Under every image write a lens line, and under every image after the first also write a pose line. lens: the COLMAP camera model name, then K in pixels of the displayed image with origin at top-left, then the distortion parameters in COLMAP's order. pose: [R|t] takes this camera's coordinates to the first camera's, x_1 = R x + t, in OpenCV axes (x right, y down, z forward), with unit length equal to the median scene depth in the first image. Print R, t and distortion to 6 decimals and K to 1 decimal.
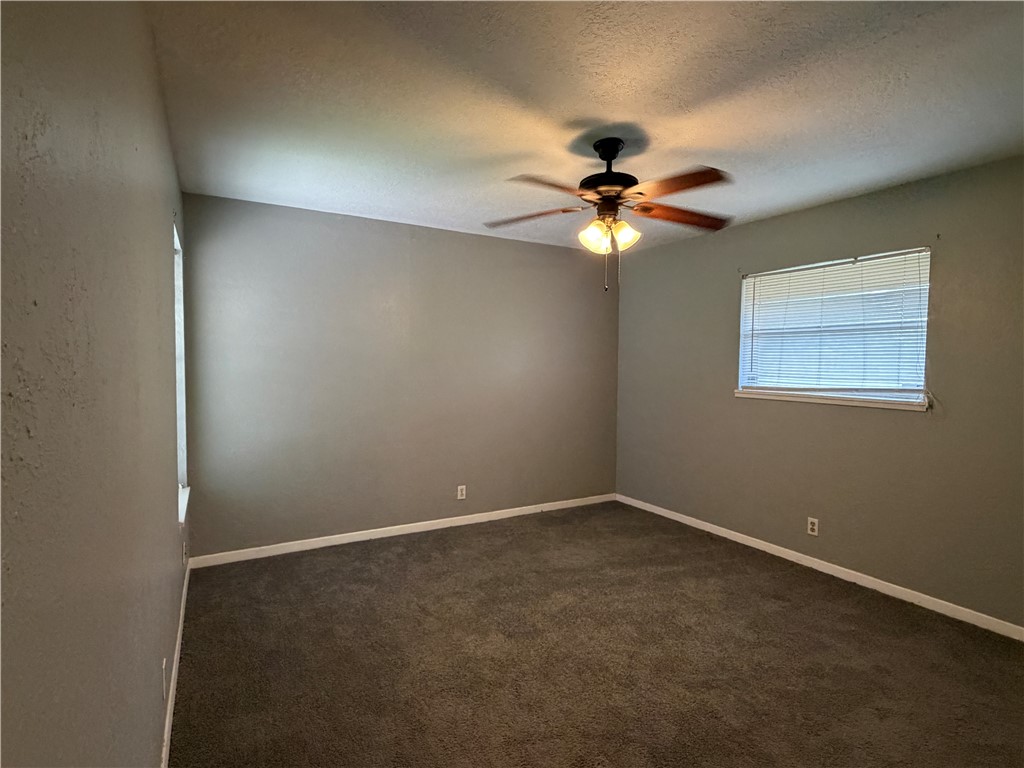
lens RADIAL K [[525.5, 0, 520.0], [0, 525.5, 377.5], [0, 0, 1]] dist [-0.003778, -0.001433]
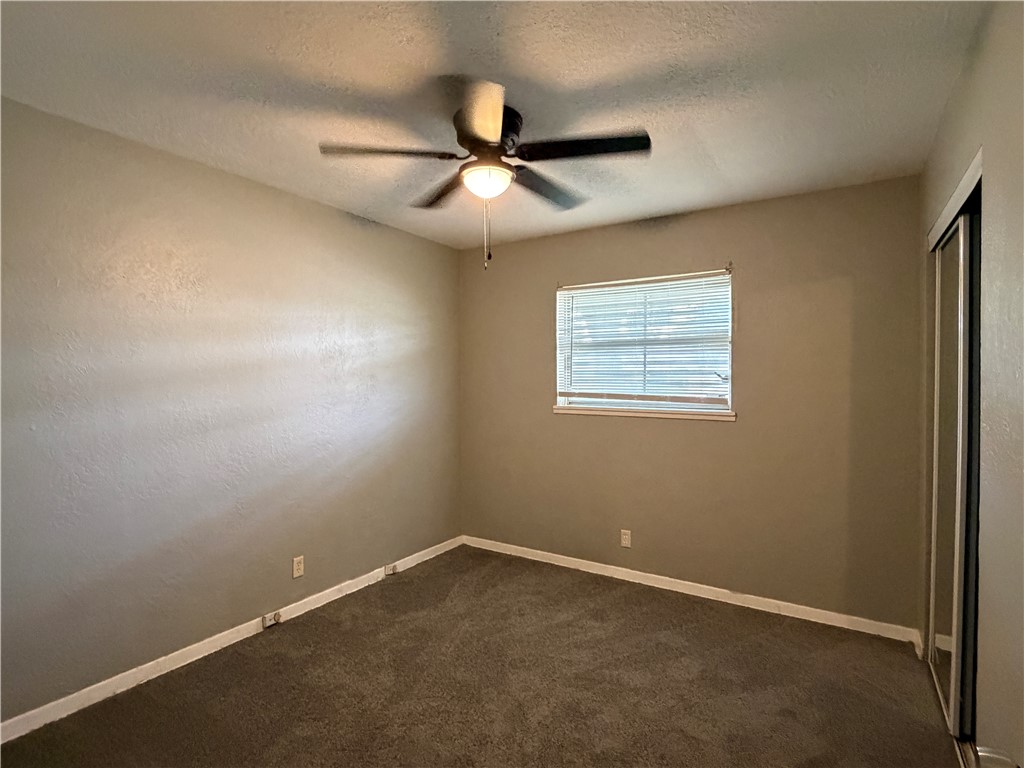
lens RADIAL K [[525.5, 0, 502.9], [0, 525.5, 383.8], [0, 0, 1]] dist [-0.003778, -0.001433]
pose [[0.894607, -0.010292, 0.446736, -0.125549], [0.017905, 0.999757, -0.012824, -0.006763], [-0.446495, 0.019471, 0.894574, 0.229839]]
